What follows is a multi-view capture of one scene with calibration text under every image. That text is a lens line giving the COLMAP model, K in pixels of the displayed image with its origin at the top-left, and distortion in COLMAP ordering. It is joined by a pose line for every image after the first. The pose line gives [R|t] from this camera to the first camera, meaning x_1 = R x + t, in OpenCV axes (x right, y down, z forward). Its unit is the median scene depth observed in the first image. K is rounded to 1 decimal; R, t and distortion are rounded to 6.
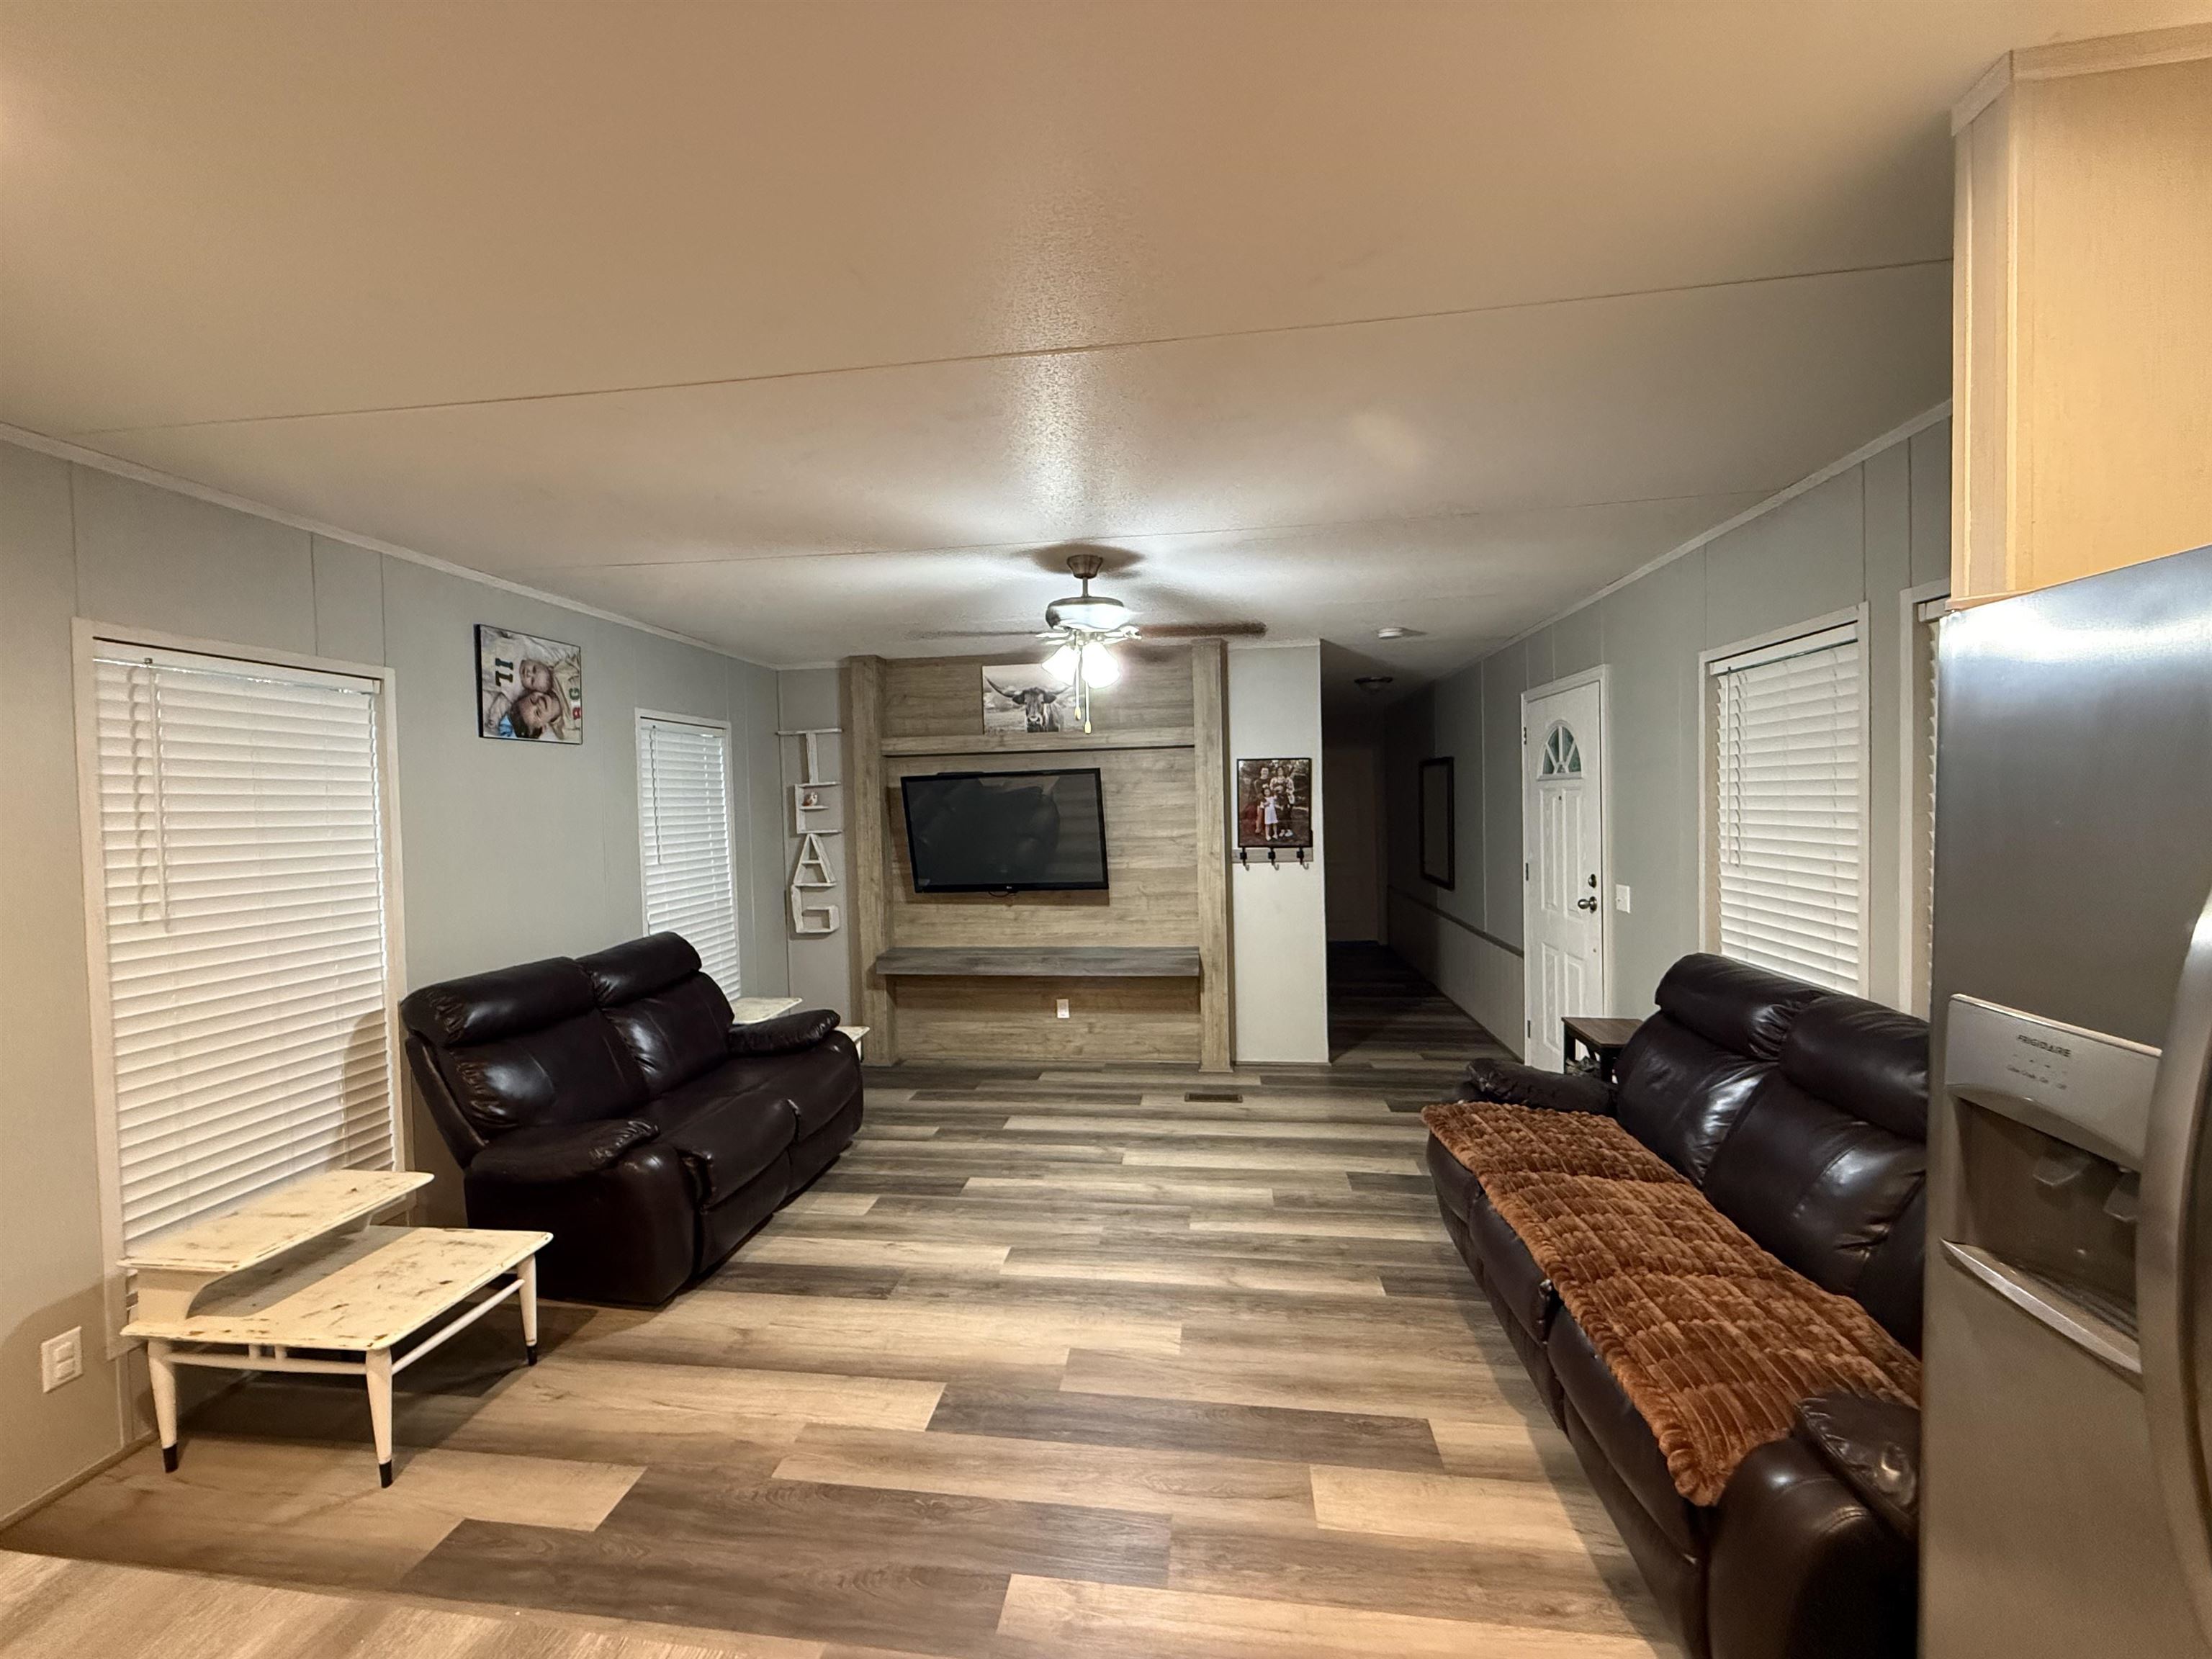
lens RADIAL K [[881.1, 0, 1094.6], [0, 881.1, 826.2], [0, 0, 1]] dist [0.000420, 0.000091]
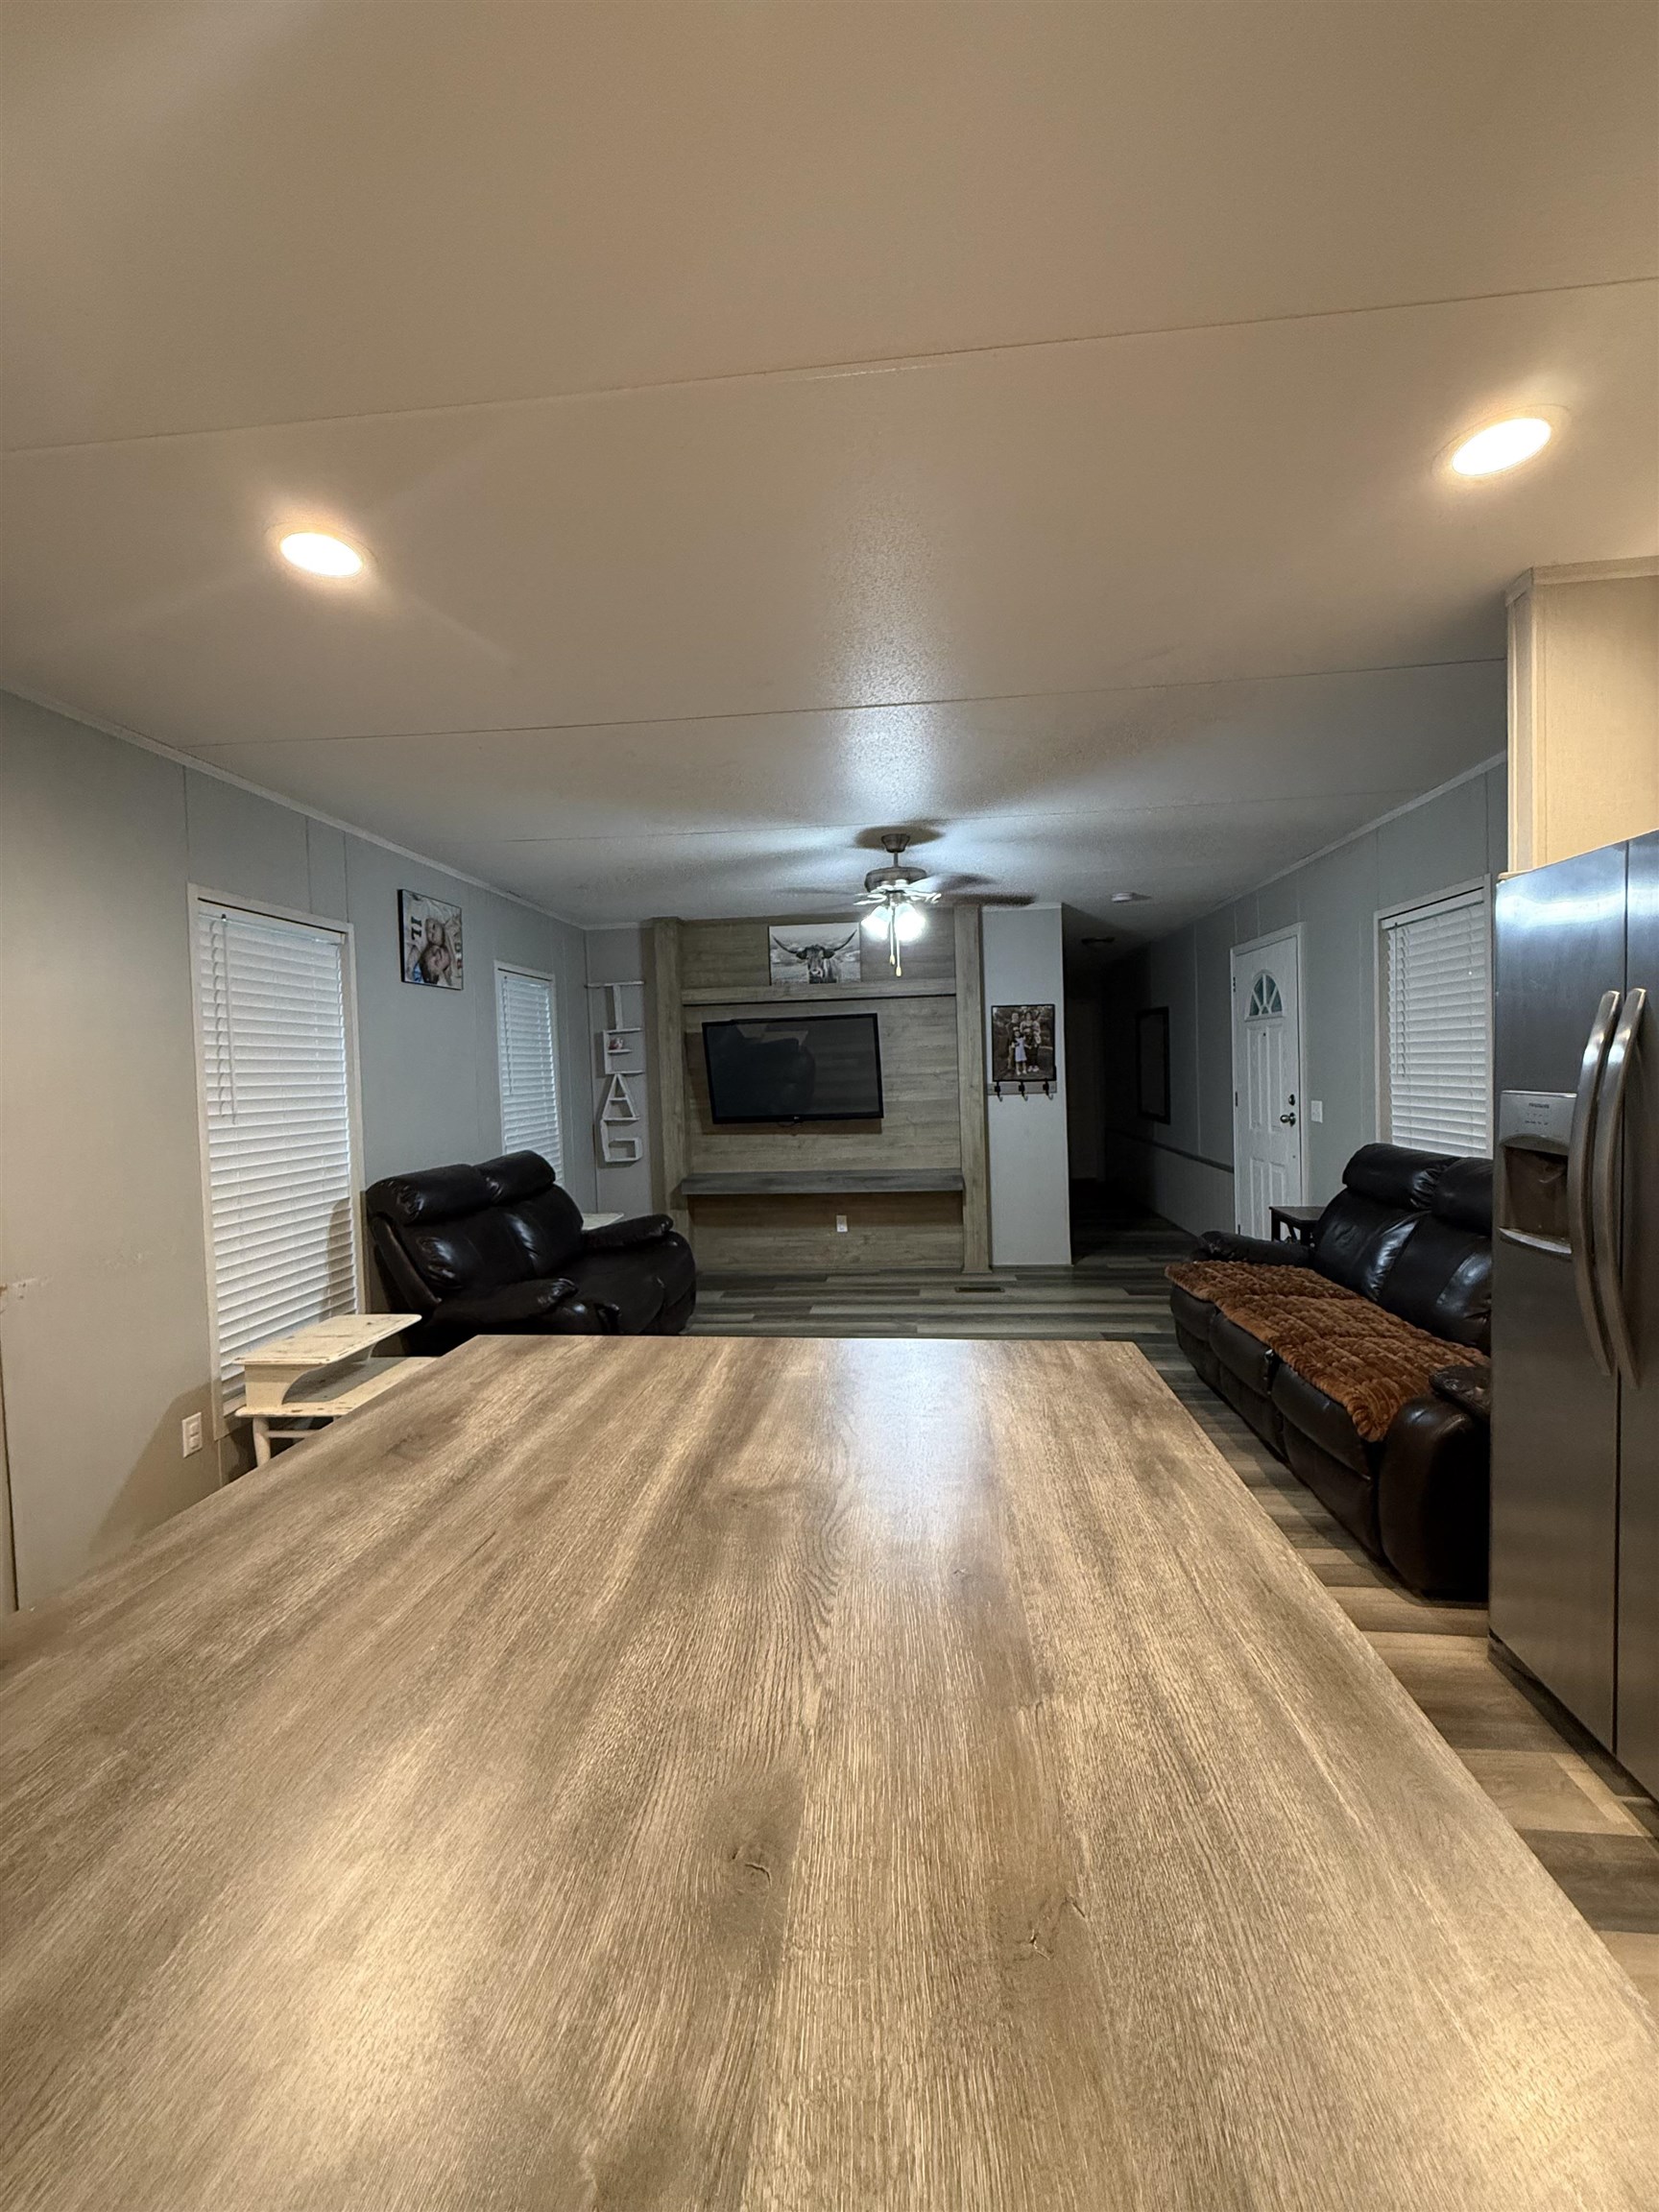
lens RADIAL K [[881.1, 0, 832.3], [0, 881.1, 1095.1], [0, 0, 1]] dist [0.000420, 0.000091]
pose [[0.999022, -0.008895, 0.043301, -0.102519], [0.008796, 0.999958, 0.002473, 0.037980], [-0.043321, -0.002090, 0.999059, -0.159830]]
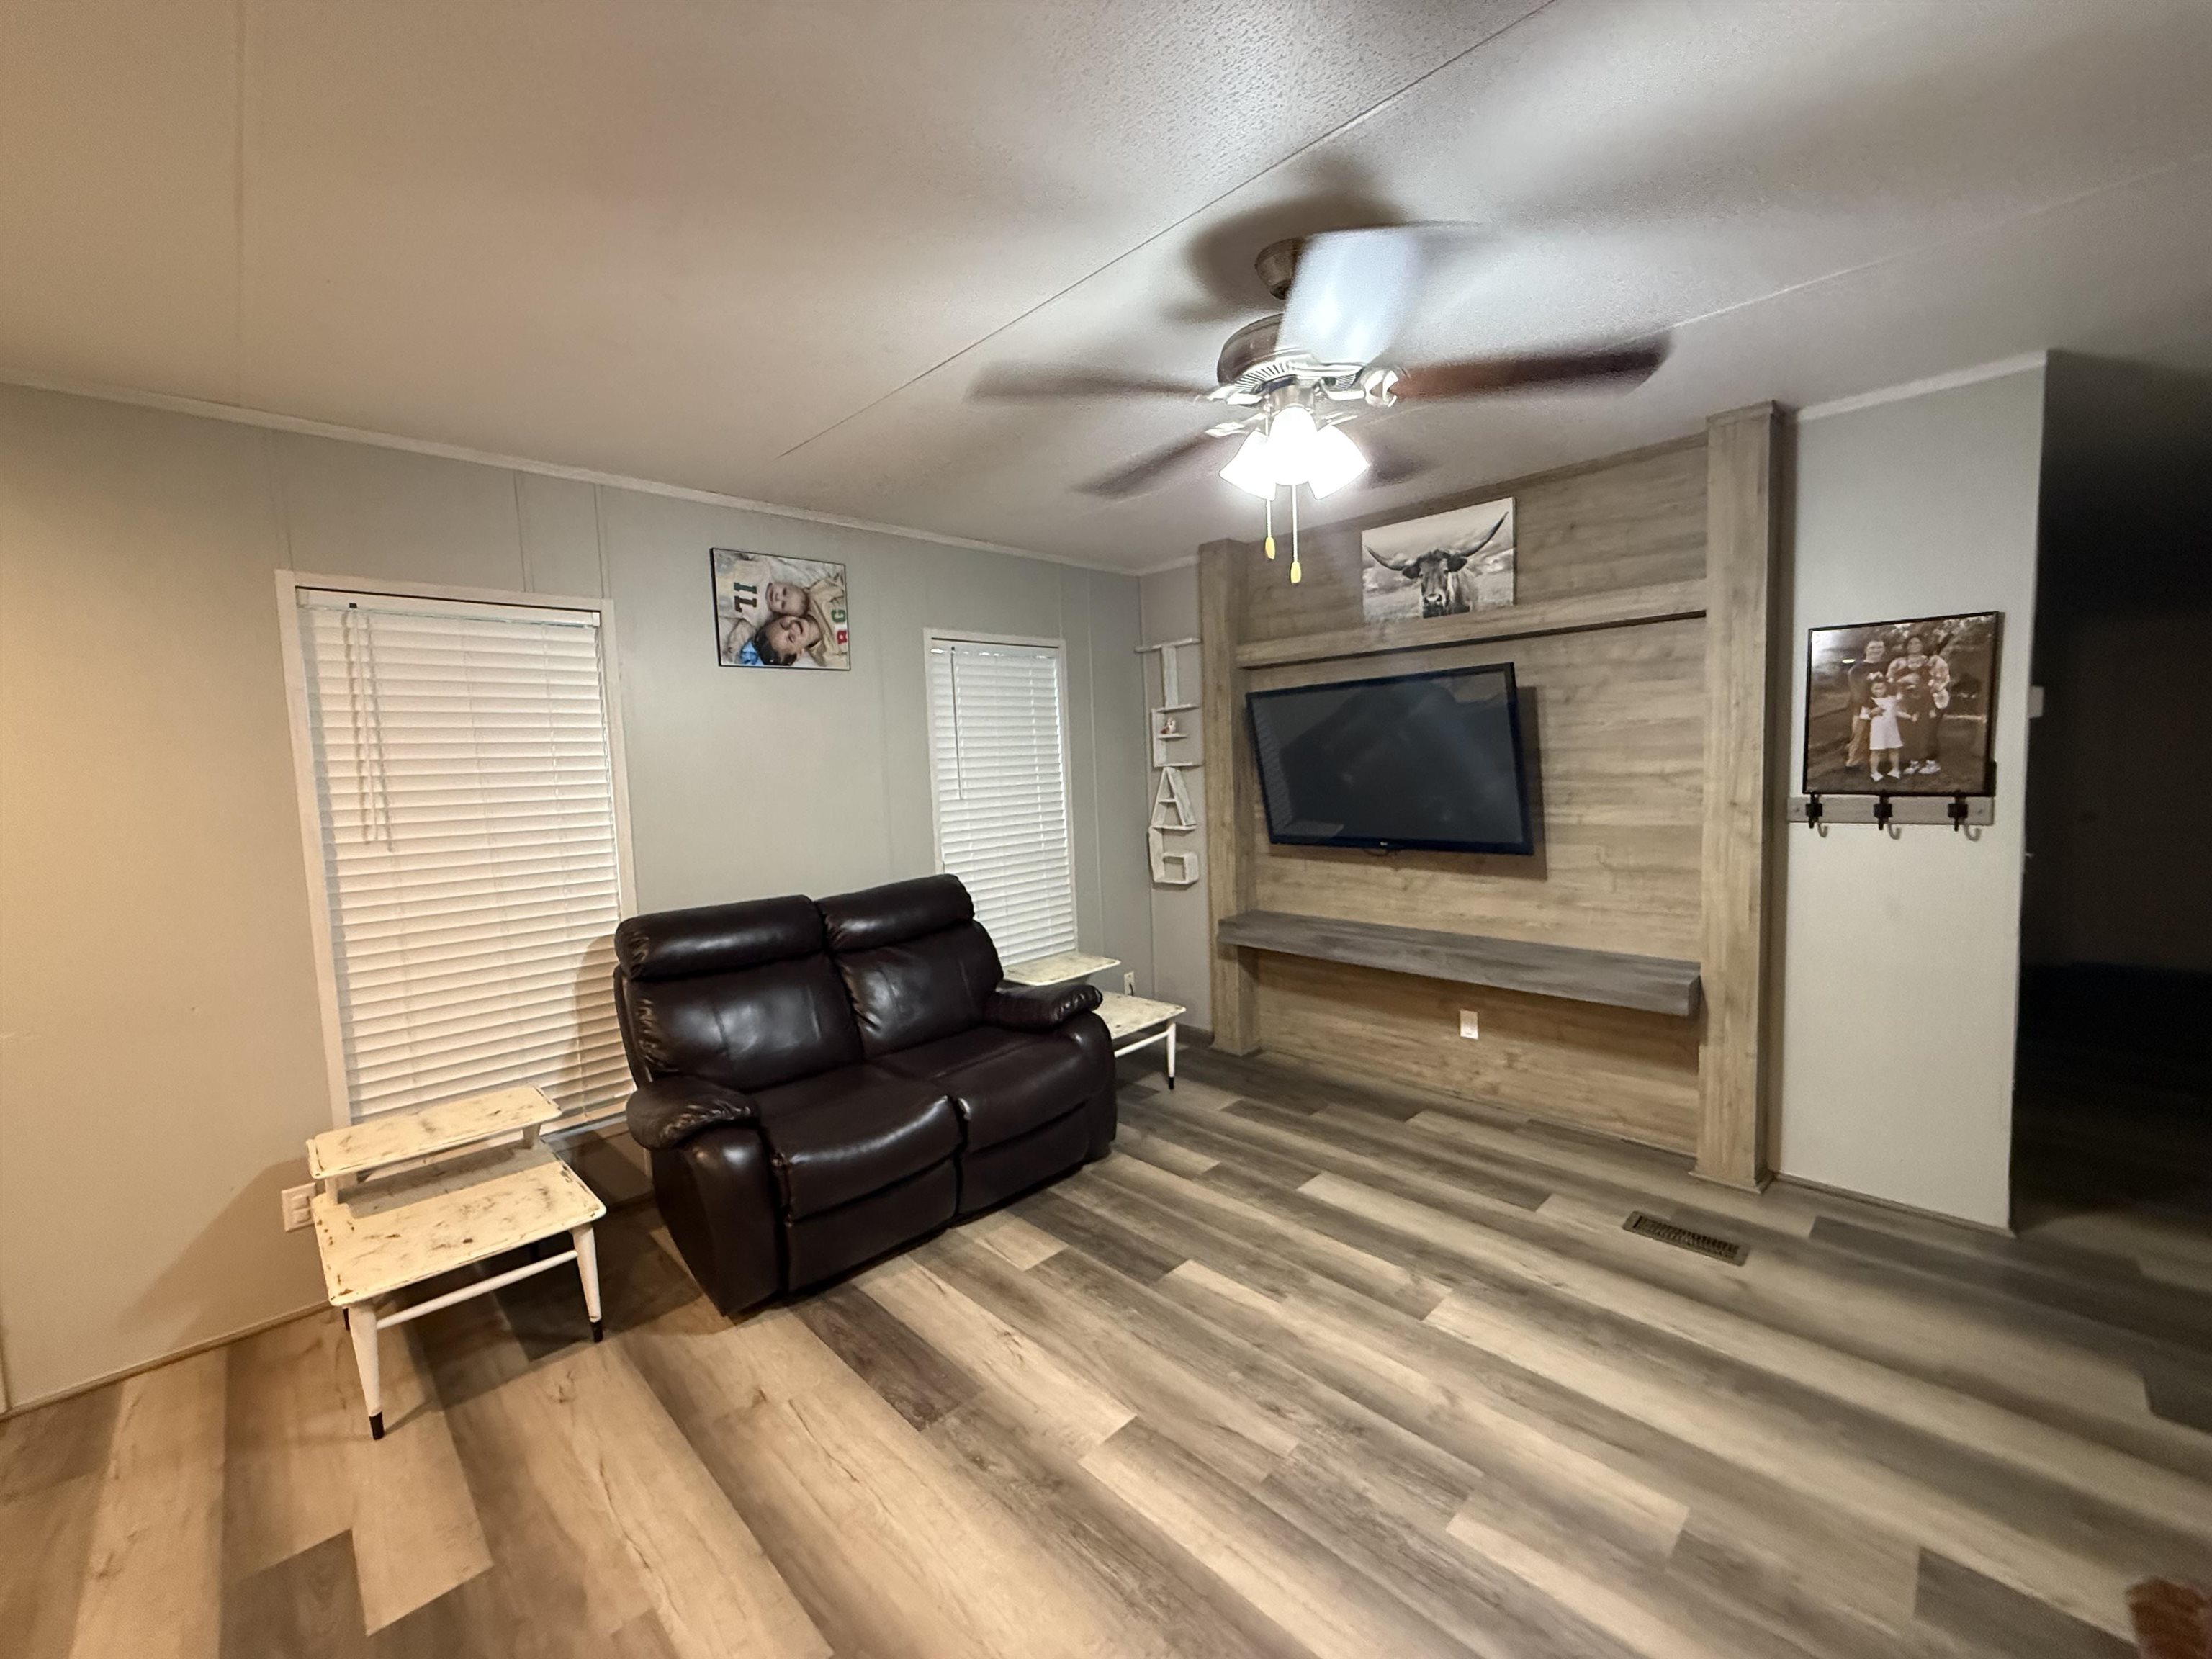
lens RADIAL K [[881.1, 0, 1094.6], [0, 881.1, 826.2], [0, 0, 1]] dist [0.000420, 0.000091]
pose [[0.789646, 0.043123, -0.612045, 0.155691], [0.001740, 0.997366, 0.072516, 0.004066], [0.613560, -0.058327, 0.787491, 0.310838]]
